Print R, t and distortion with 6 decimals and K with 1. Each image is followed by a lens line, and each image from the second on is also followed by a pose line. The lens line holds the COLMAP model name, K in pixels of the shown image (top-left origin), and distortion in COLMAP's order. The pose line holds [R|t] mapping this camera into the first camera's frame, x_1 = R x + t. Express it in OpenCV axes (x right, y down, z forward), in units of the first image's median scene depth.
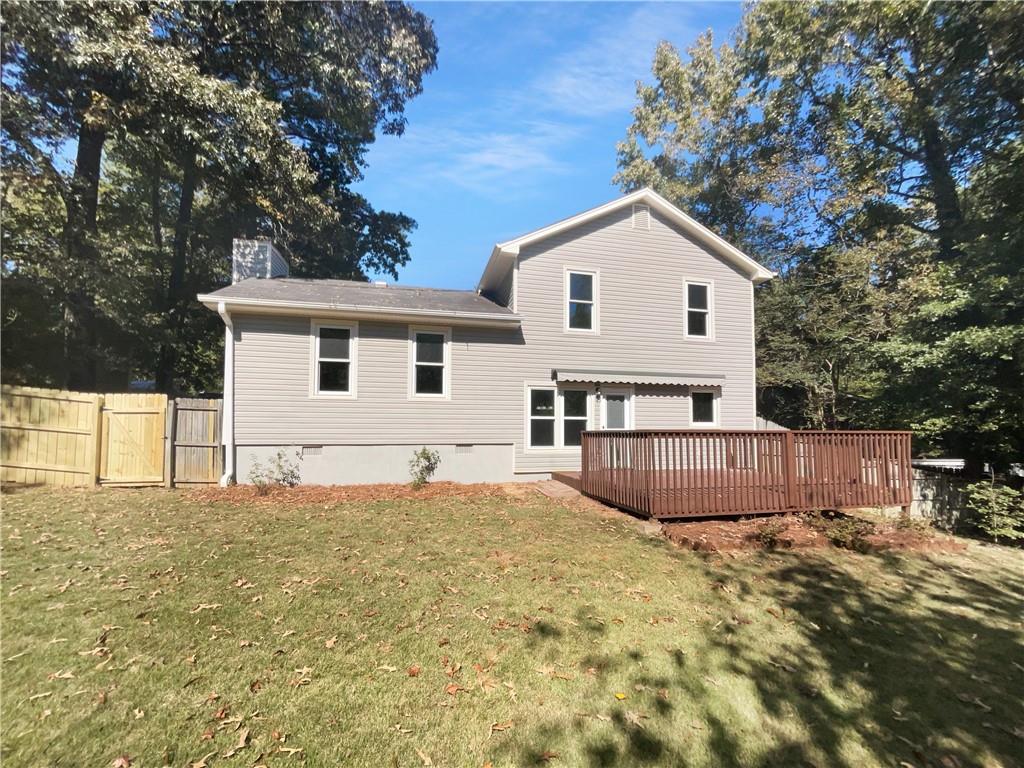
lens RADIAL K [[410.2, 0, 509.3], [0, 410.2, 382.5], [0, 0, 1]] dist [-0.008792, -0.000078]
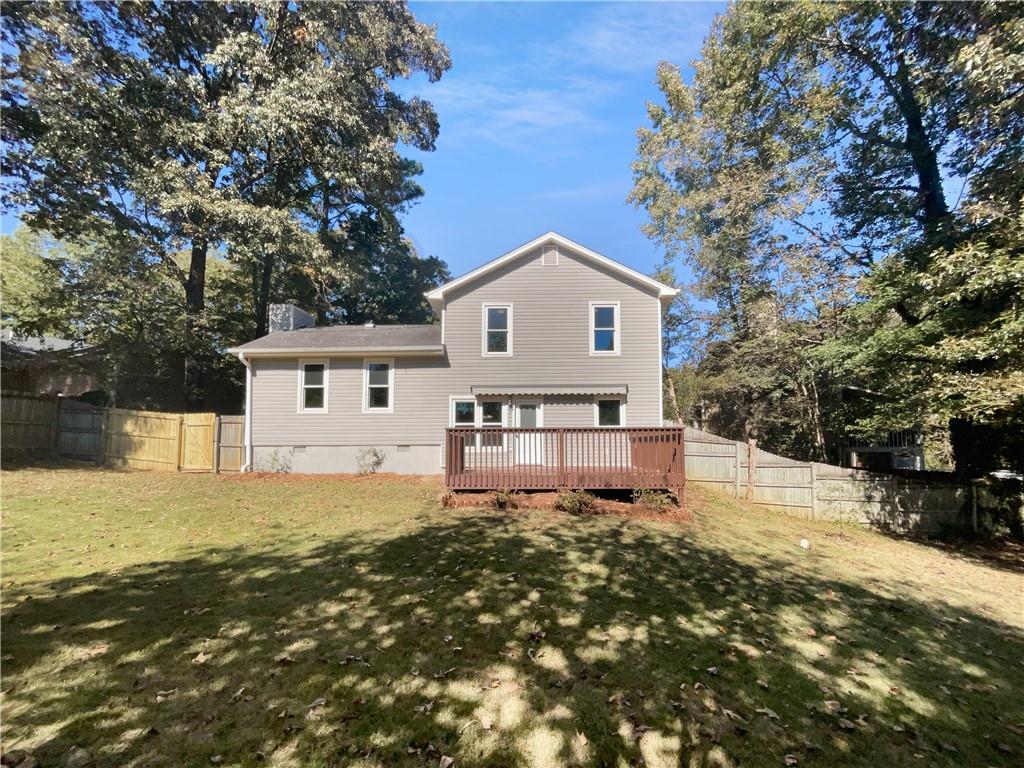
lens RADIAL K [[410.2, 0, 515.6], [0, 410.2, 385.7], [0, 0, 1]] dist [-0.008792, -0.000078]
pose [[0.970801, -0.042932, -0.236012, 0.563823], [0.036147, 0.998801, -0.033003, 0.014843], [0.237146, 0.023508, 0.971190, -0.212451]]
